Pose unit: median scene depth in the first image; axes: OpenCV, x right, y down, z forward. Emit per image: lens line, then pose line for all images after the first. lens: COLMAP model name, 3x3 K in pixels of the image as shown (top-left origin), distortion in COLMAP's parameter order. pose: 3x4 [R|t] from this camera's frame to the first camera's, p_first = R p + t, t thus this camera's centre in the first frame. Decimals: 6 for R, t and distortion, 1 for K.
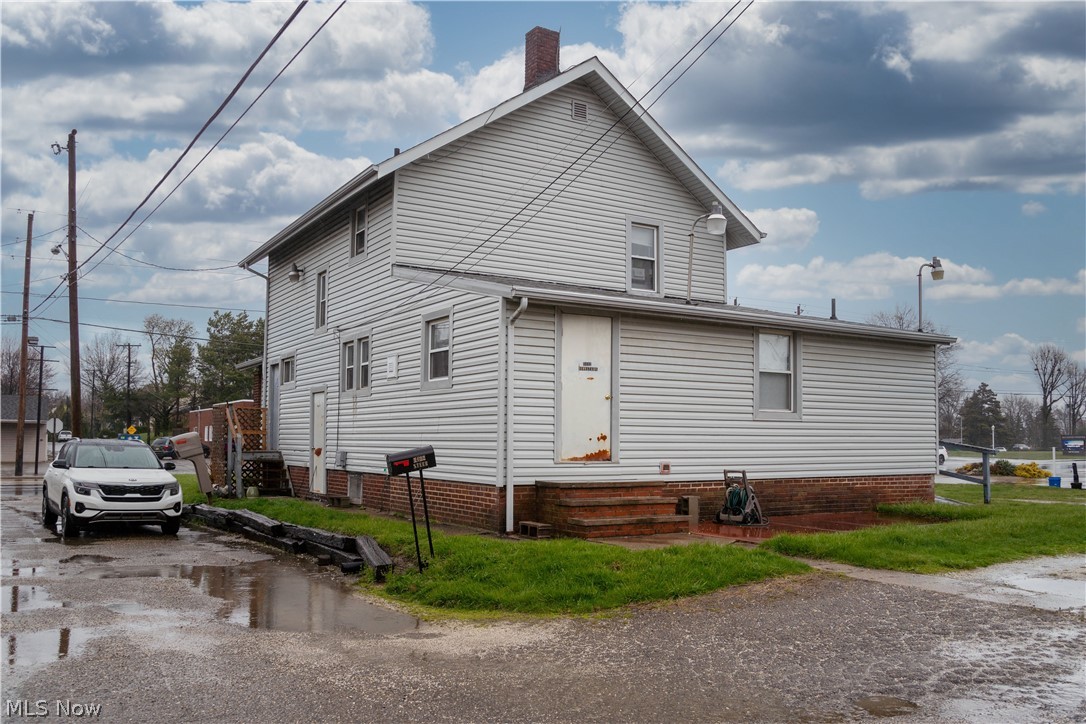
lens RADIAL K [[902.6, 0, 543.0], [0, 902.6, 362.0], [0, 0, 1]] dist [-0.020692, -0.004104]
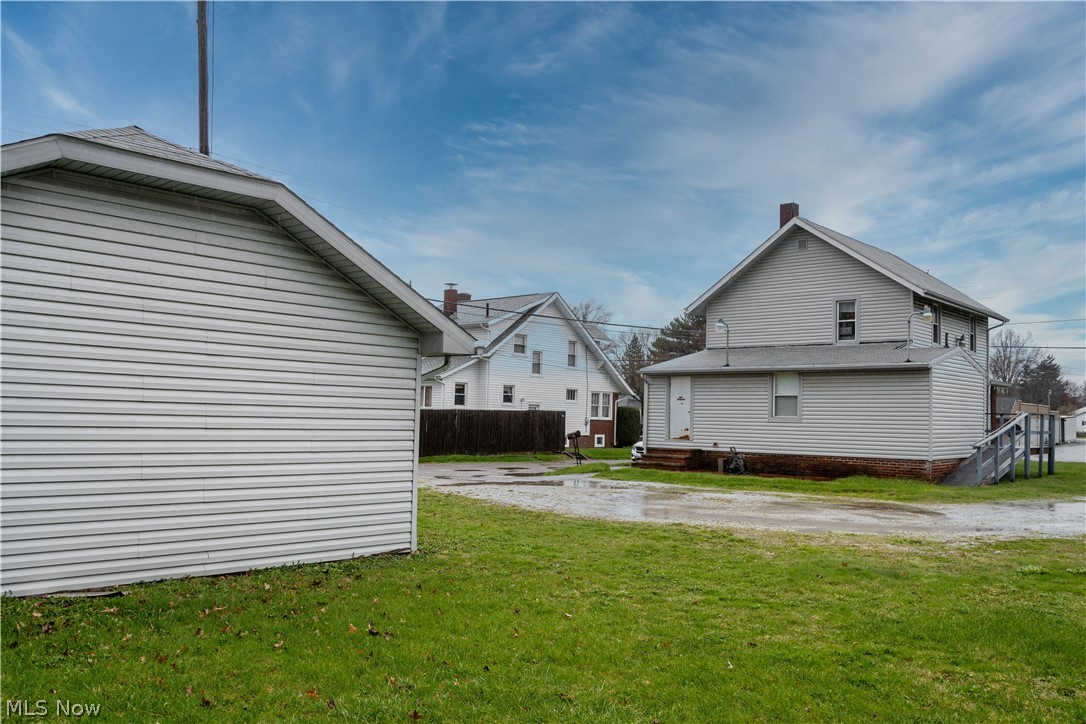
lens RADIAL K [[902.6, 0, 543.0], [0, 902.6, 362.0], [0, 0, 1]] dist [-0.020692, -0.004104]
pose [[0.268521, -0.057932, -0.961530, 2.019861], [0.061697, 0.997175, -0.042849, -0.009748], [0.961296, -0.047817, 0.271337, 0.043702]]
